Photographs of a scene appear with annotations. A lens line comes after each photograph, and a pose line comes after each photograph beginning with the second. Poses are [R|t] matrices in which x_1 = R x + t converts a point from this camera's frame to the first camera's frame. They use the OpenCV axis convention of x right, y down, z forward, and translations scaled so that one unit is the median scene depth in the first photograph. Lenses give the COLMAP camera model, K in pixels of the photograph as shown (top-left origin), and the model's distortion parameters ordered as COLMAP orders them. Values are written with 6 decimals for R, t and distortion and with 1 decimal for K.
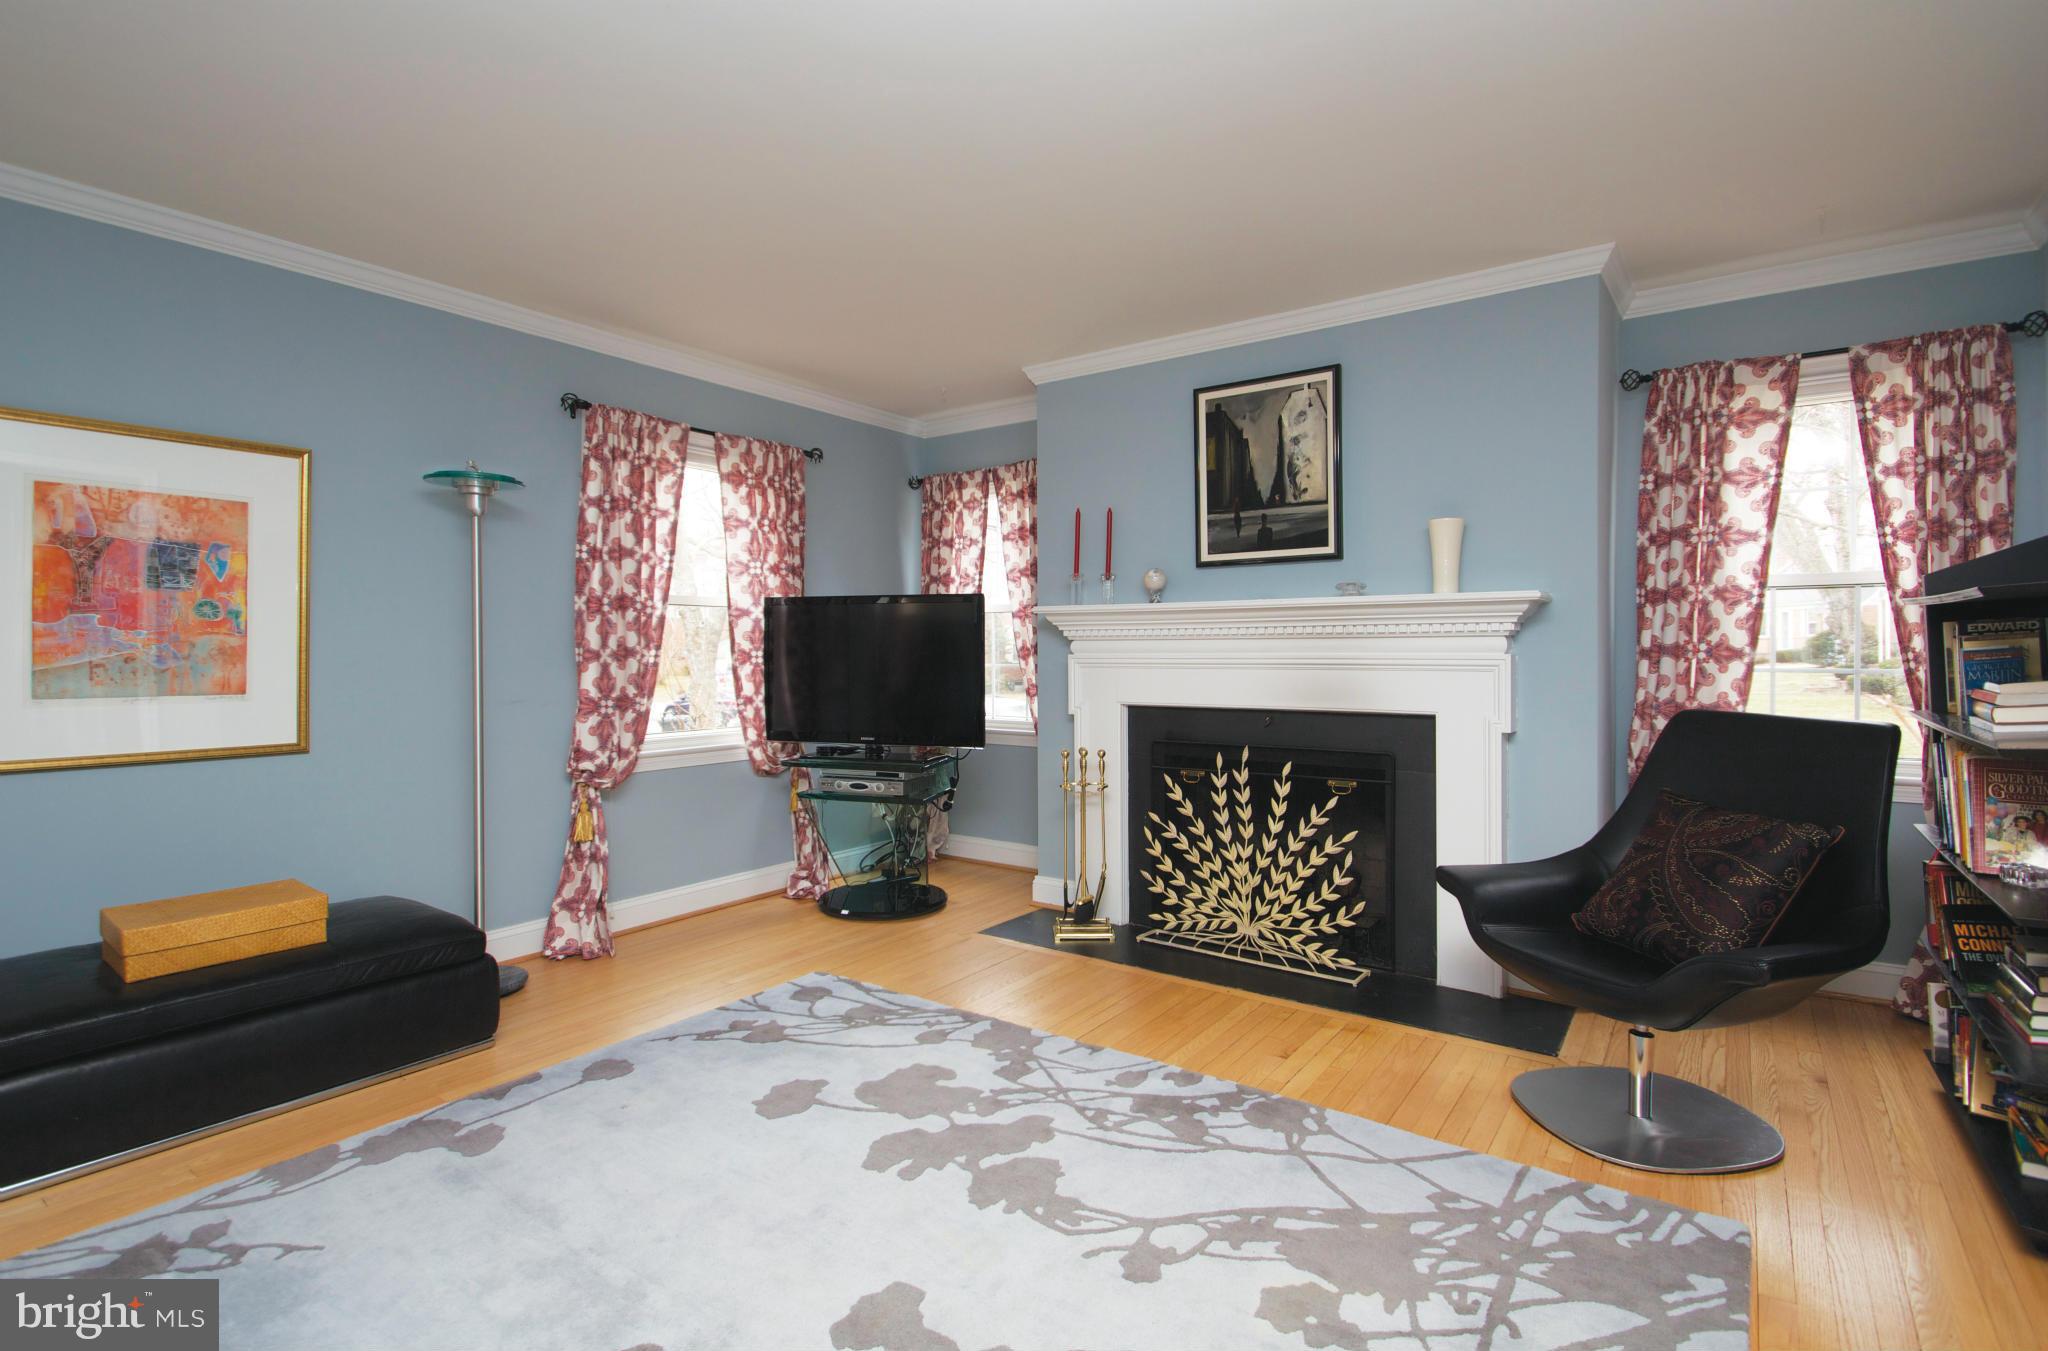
lens RADIAL K [[945.9, 0, 1024.0], [0, 945.9, 675.5], [0, 0, 1]] dist [-0.001959, -0.013888]
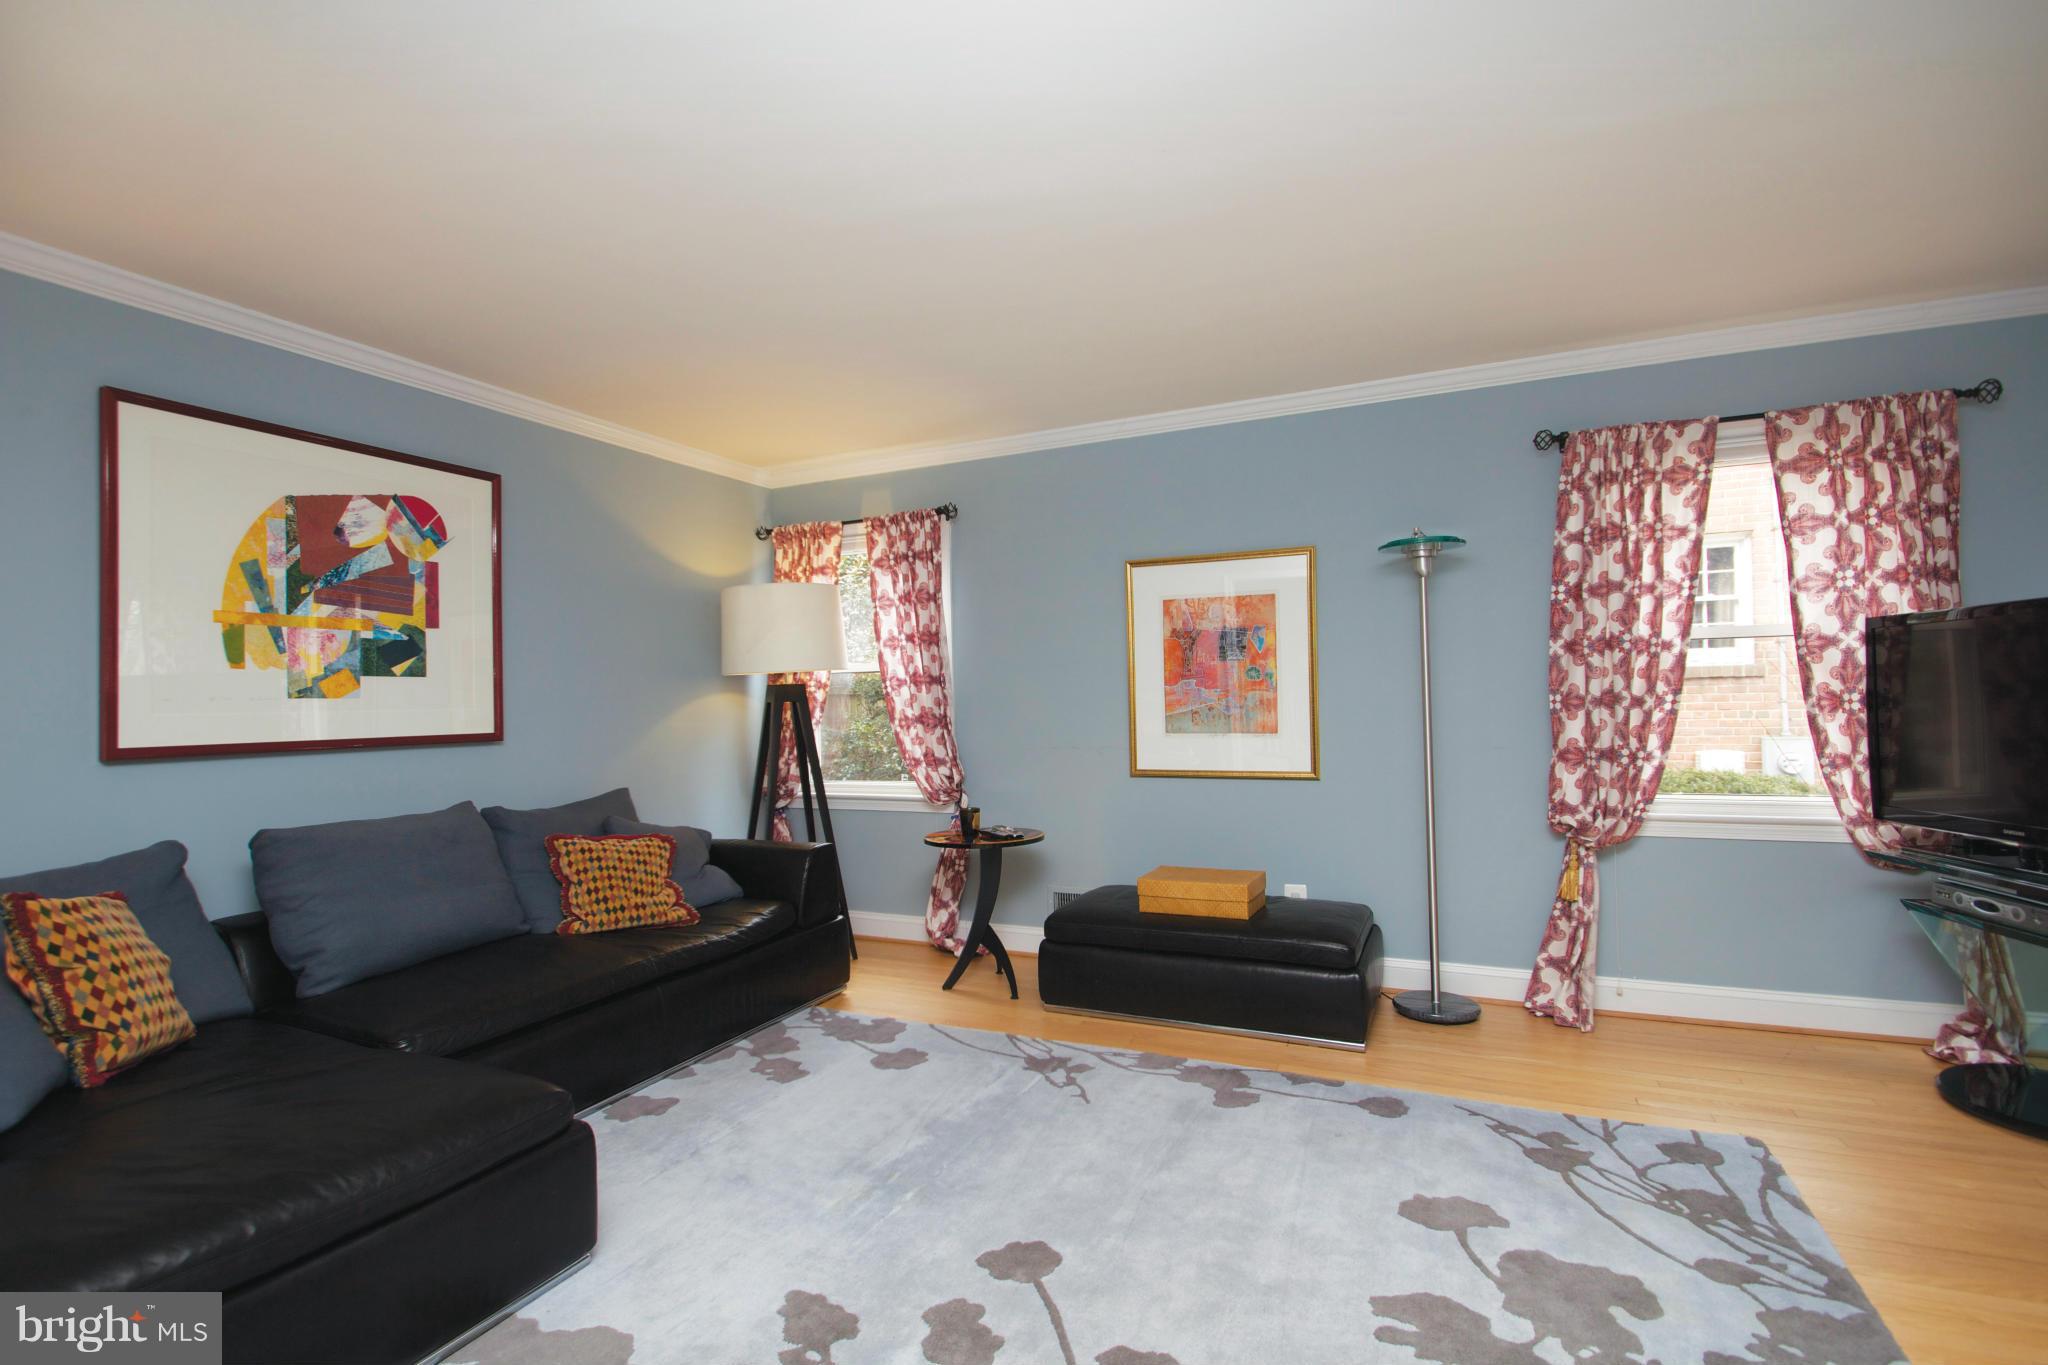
lens RADIAL K [[932.9, 0, 1025.4], [0, 932.9, 710.8], [0, 0, 1]] dist [0.000120, -0.019549]
pose [[0.192440, 0.004034, -0.981300, 0.343302], [-0.008921, 0.999957, 0.002361, -0.010238], [0.981268, 0.008300, 0.192468, 0.295827]]
